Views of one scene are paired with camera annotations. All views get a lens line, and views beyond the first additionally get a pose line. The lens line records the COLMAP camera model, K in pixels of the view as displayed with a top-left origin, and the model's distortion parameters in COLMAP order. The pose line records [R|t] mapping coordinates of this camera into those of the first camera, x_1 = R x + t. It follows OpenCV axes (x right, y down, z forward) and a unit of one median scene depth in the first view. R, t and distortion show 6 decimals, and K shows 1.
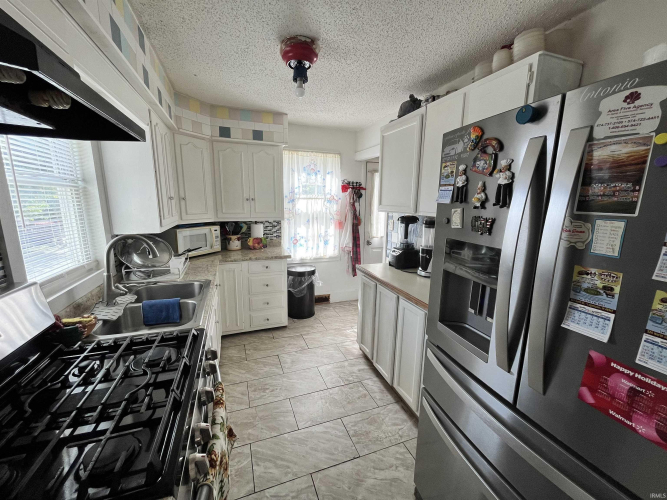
lens RADIAL K [[267.8, 0, 332.0], [0, 267.8, 250.3], [0, 0, 1]] dist [-0.005916, -0.000167]
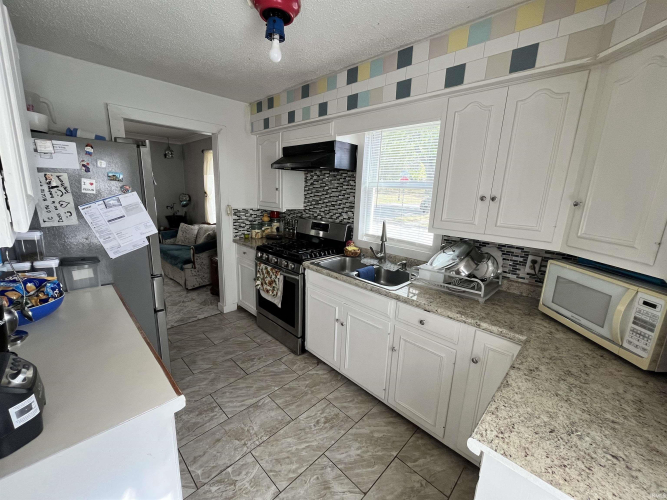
lens RADIAL K [[267.8, 0, 332.7], [0, 267.8, 248.9], [0, 0, 1]] dist [-0.005916, -0.000167]
pose [[-0.899420, 0.037604, -0.435464, 0.089596], [-0.138899, 0.920058, 0.366335, -0.324445], [0.414428, 0.389974, -0.822295, 1.685200]]
